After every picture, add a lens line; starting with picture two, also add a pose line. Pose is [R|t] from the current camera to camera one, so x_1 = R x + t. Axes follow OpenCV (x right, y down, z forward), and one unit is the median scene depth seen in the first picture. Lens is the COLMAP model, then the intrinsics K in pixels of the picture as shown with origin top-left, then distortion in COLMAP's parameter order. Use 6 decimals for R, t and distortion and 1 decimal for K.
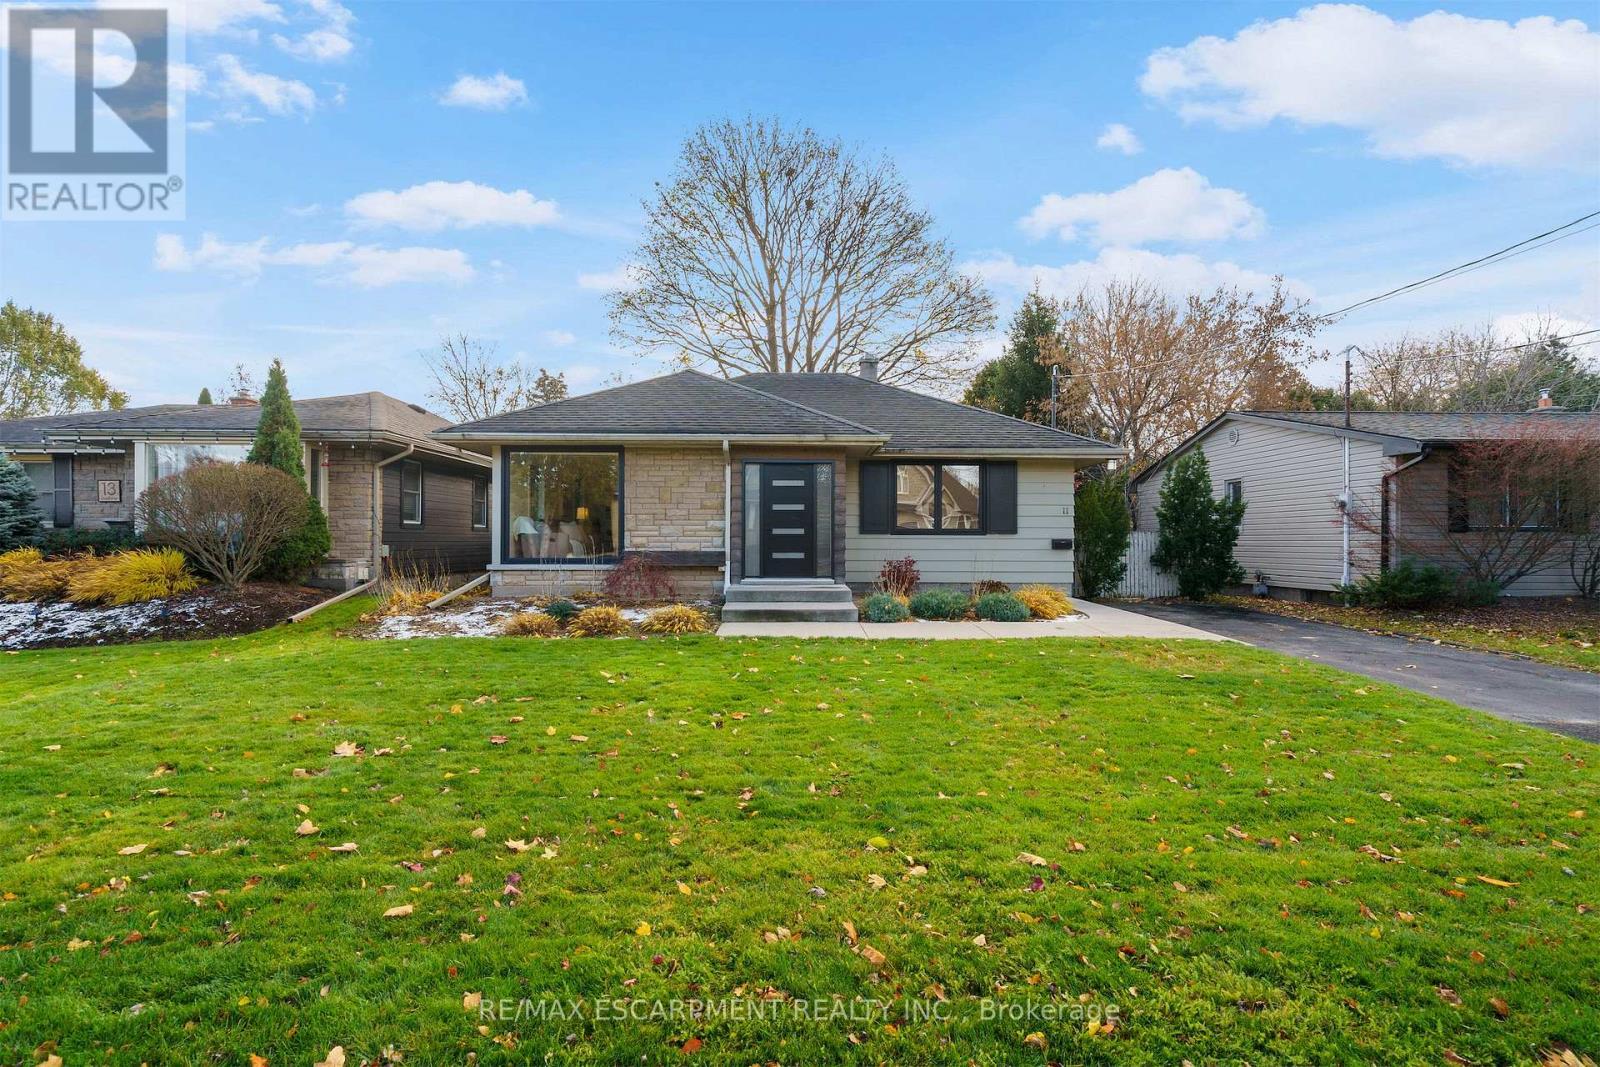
lens RADIAL K [[729.6, 0, 796.2], [0, 729.6, 541.1], [0, 0, 1]] dist [-0.000206, 0.000399]
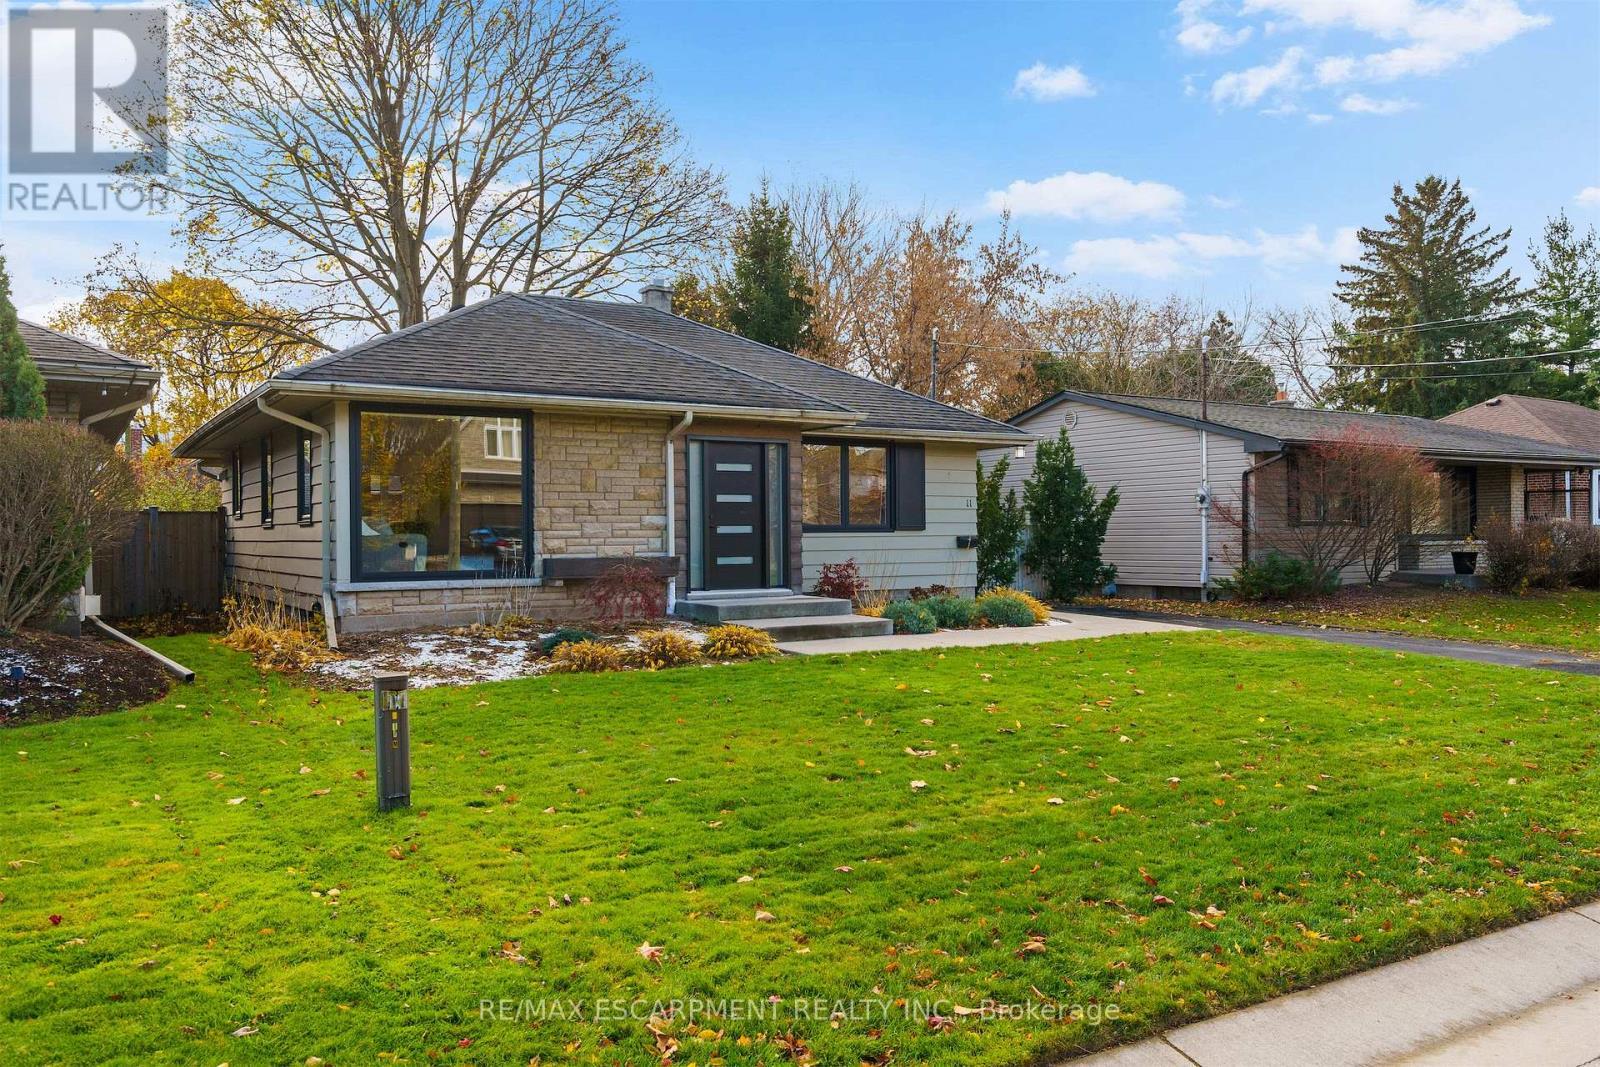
lens RADIAL K [[1234.7, 0, 792.7], [0, 1234.7, 529.3], [0, 0, 1]] dist [0.015142, -0.000287]
pose [[0.856977, -0.006246, 0.515318, -0.633861], [0.010157, 0.999937, -0.004770, -0.006645], [-0.515255, 0.009322, 0.856986, -0.155299]]
